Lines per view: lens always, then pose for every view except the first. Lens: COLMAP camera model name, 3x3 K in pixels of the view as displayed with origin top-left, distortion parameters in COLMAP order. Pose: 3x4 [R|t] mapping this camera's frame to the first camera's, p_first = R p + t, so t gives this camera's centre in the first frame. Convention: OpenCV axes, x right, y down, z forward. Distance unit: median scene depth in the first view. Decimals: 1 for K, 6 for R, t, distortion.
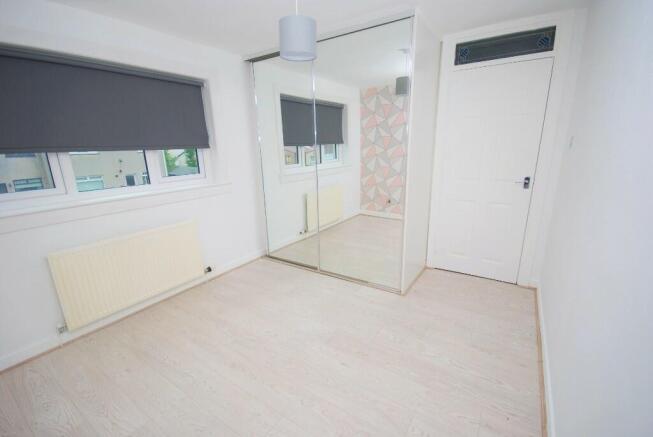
lens RADIAL K [[290.7, 0, 323.7], [0, 290.7, 221.7], [0, 0, 1]] dist [-0.000679, -0.000422]
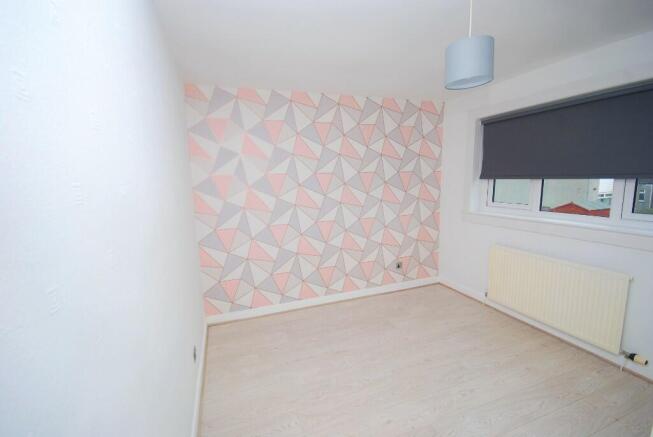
lens RADIAL K [[290.7, 0, 323.7], [0, 290.7, 221.7], [0, 0, 1]] dist [-0.000679, -0.000422]
pose [[-0.599875, 0.146473, -0.786572, 0.715939], [-0.179840, 0.933259, 0.310943, -0.287874], [0.779621, 0.327984, -0.533496, 0.996123]]
